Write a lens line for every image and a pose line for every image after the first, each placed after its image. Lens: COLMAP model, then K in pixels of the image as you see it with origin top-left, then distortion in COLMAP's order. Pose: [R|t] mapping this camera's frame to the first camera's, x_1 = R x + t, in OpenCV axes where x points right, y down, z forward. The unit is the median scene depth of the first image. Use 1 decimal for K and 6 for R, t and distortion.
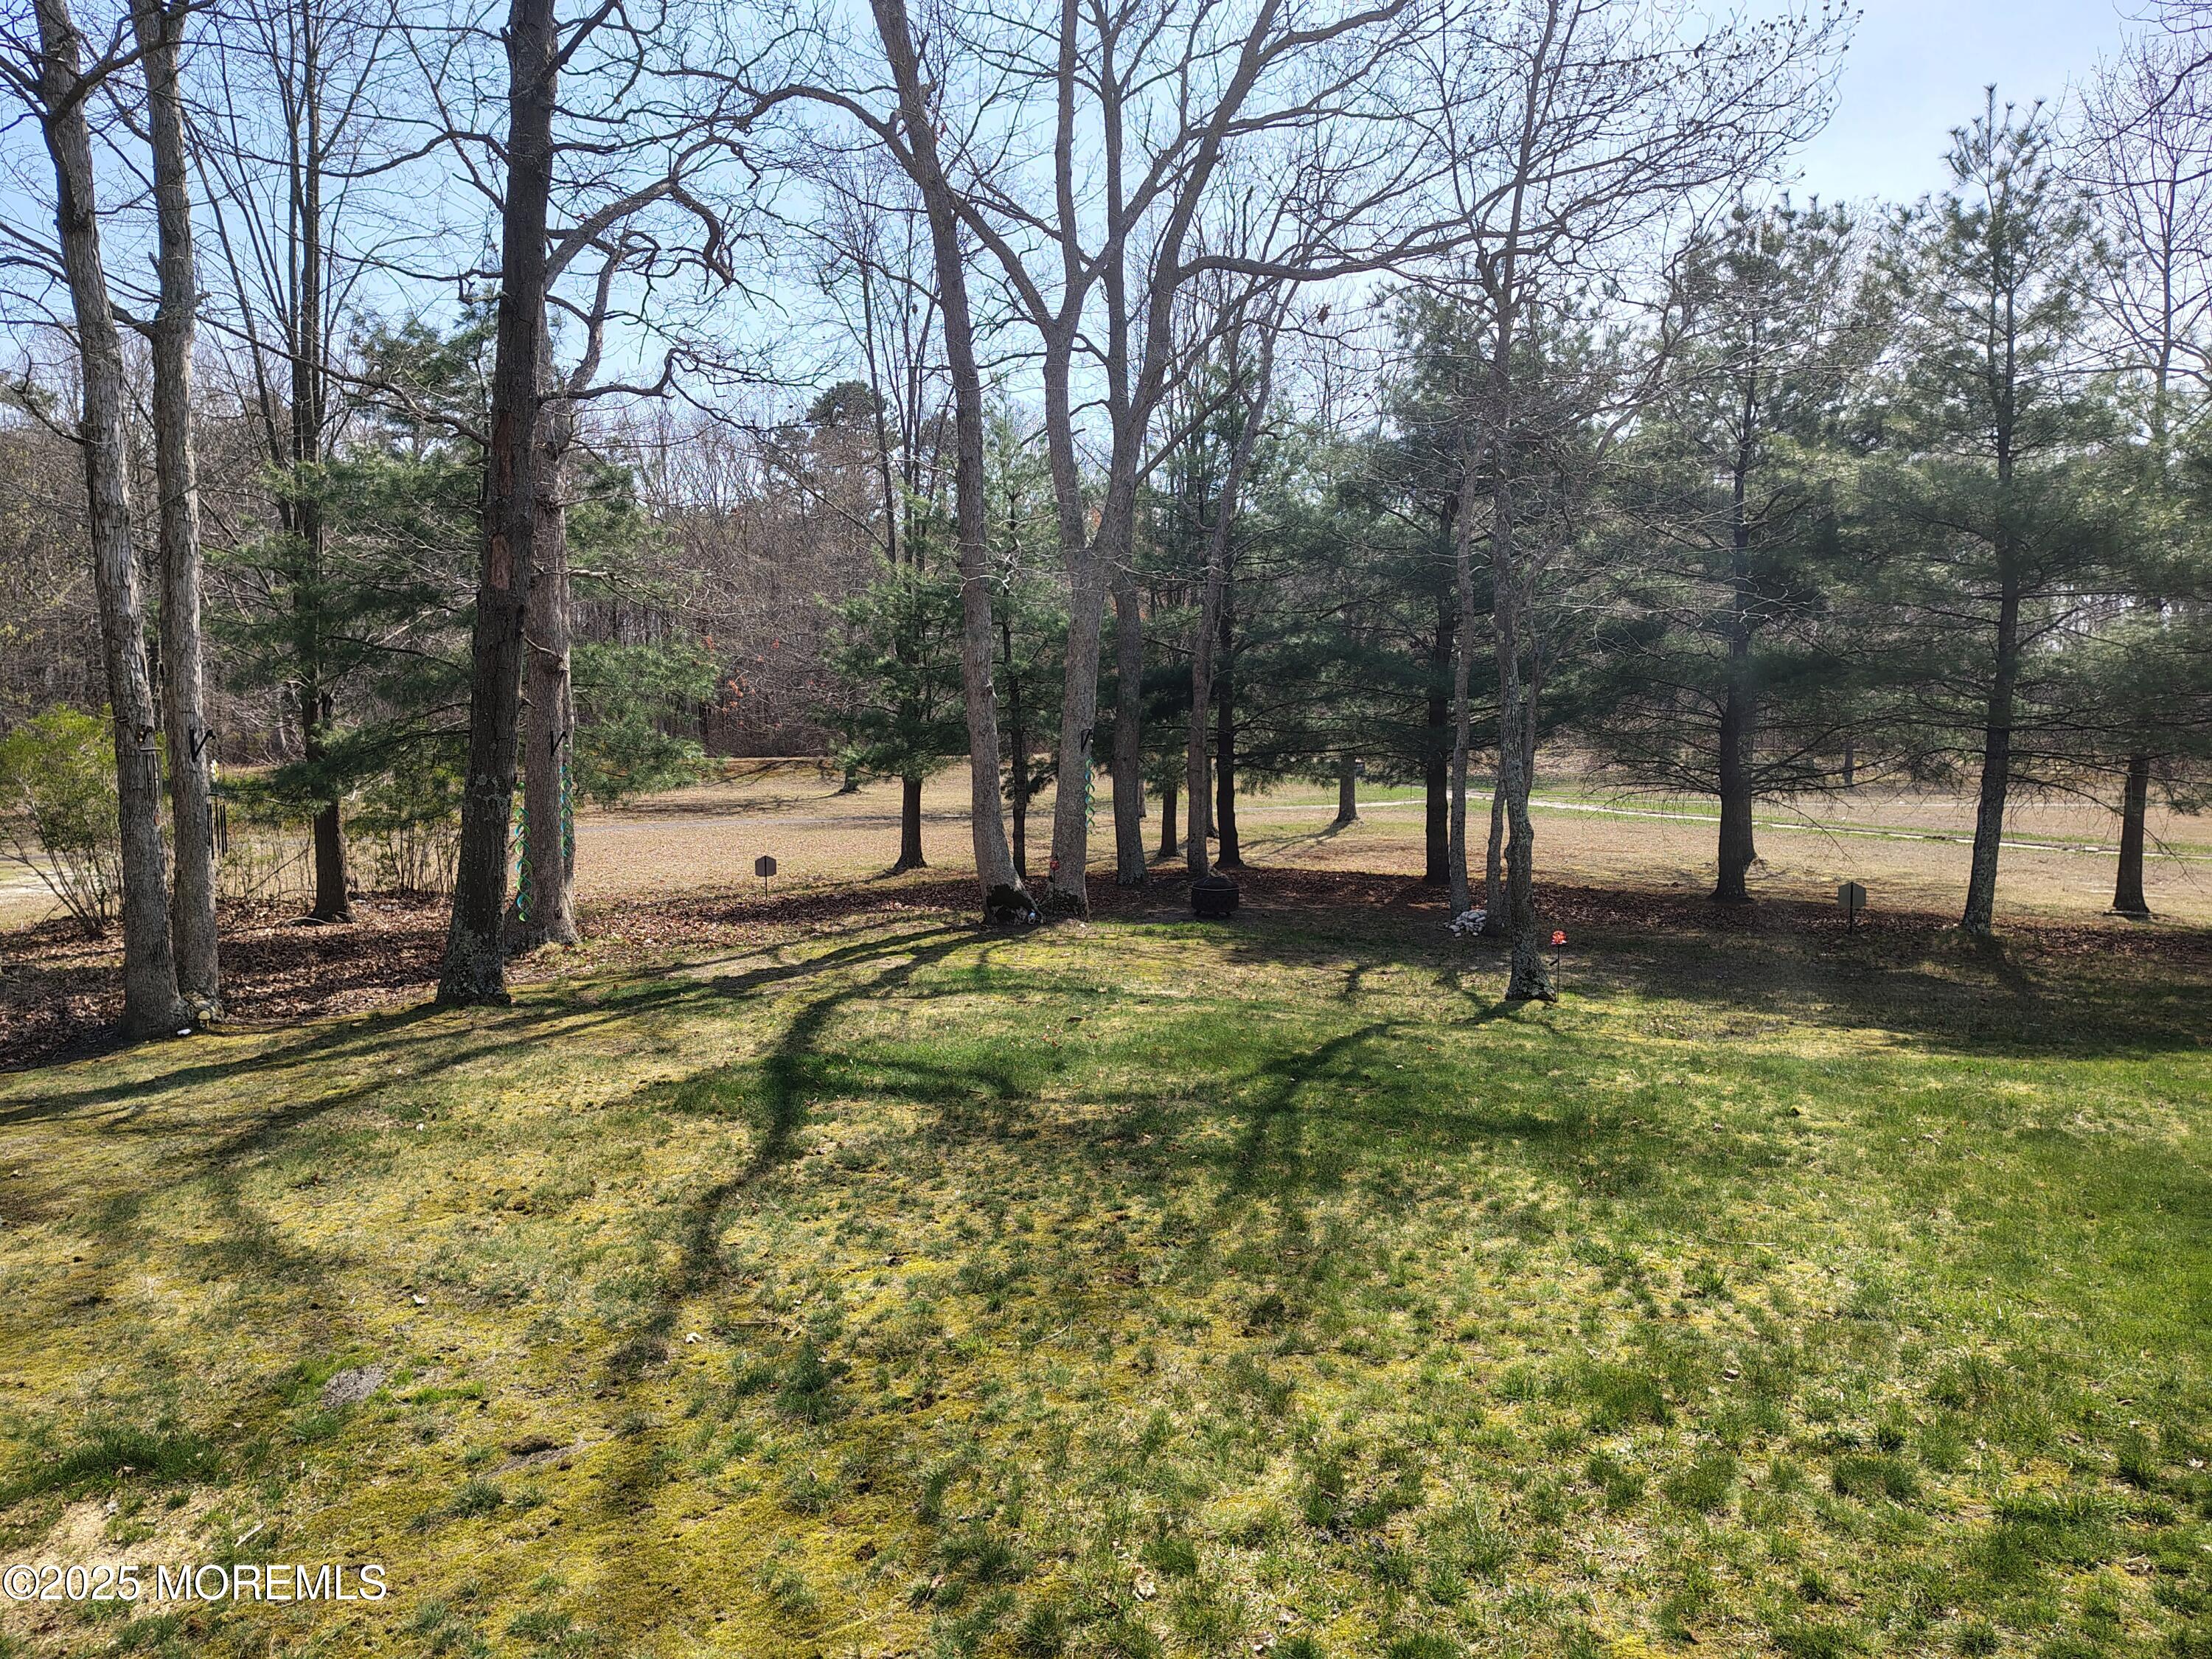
lens RADIAL K [[1521.7, 0, 1097.8], [0, 1521.7, 851.1], [0, 0, 1]] dist [0.025998, -0.018397]
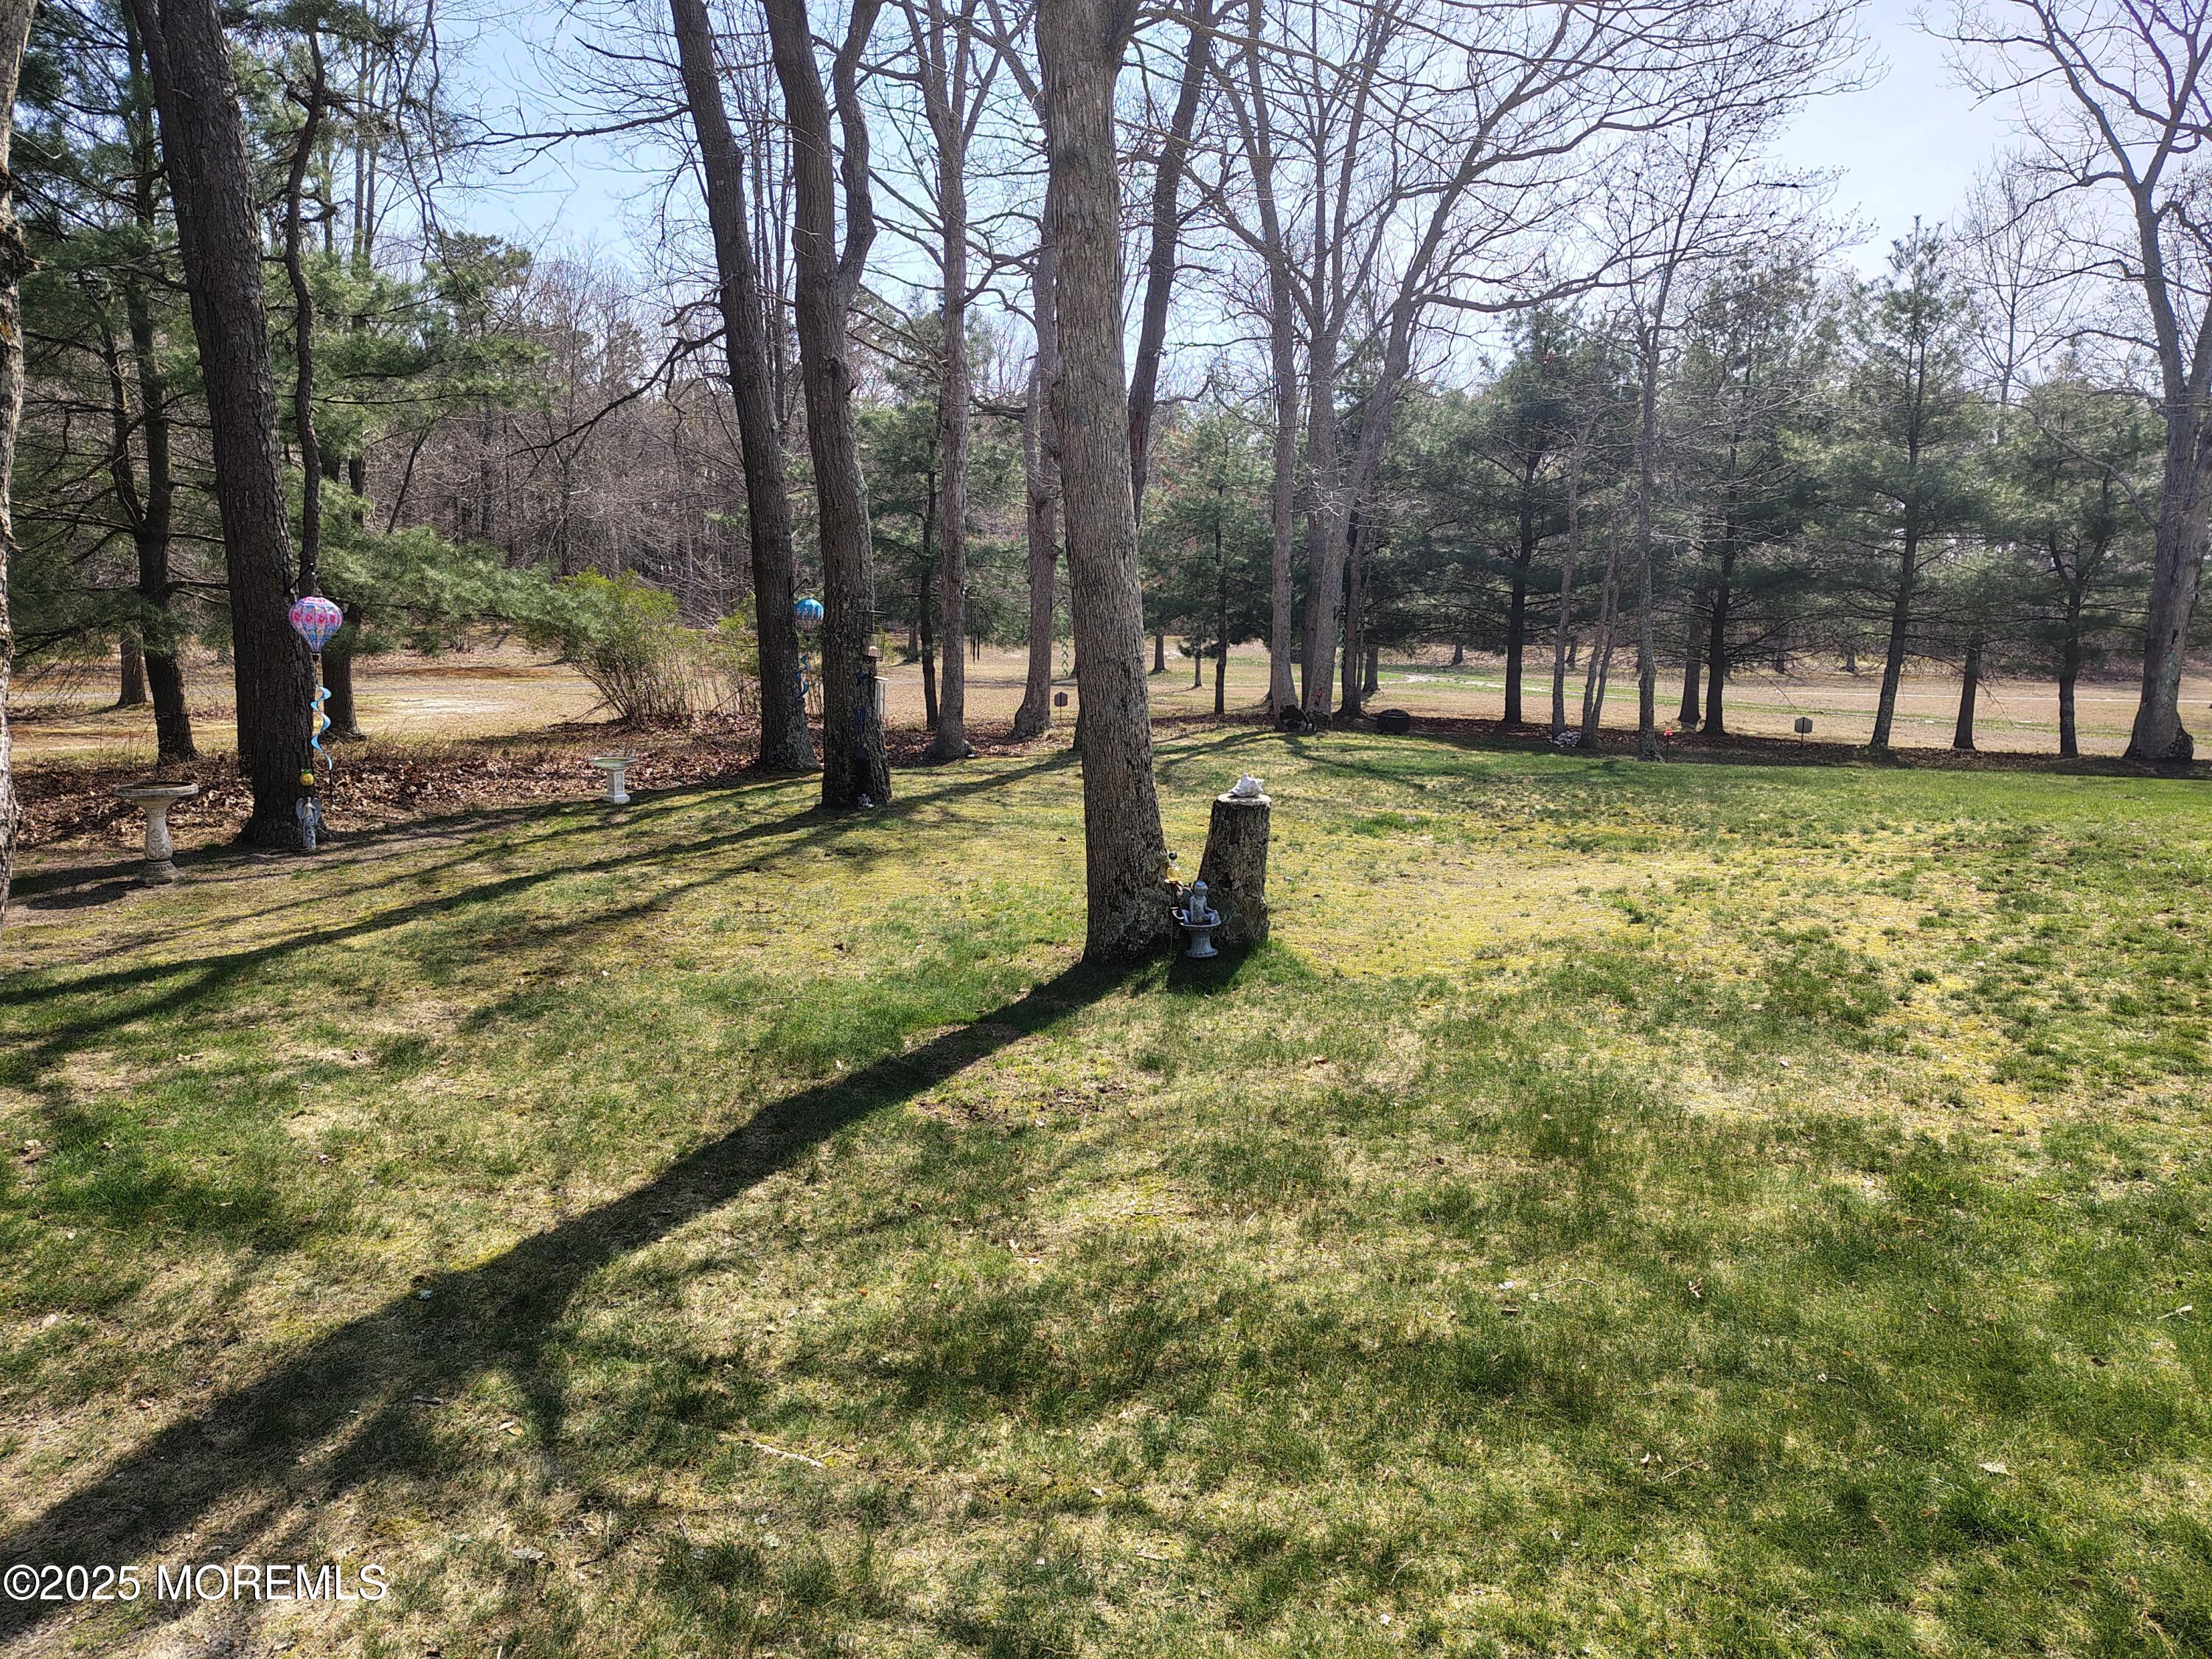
lens RADIAL K [[1521.7, 0, 1114.2], [0, 1521.7, 837.3], [0, 0, 1]] dist [0.025998, -0.018397]
pose [[0.994968, 0.011444, 0.099540, -0.375035], [-0.017535, 0.998012, 0.060531, 0.061487], [-0.098650, -0.061972, 0.993191, -0.505889]]
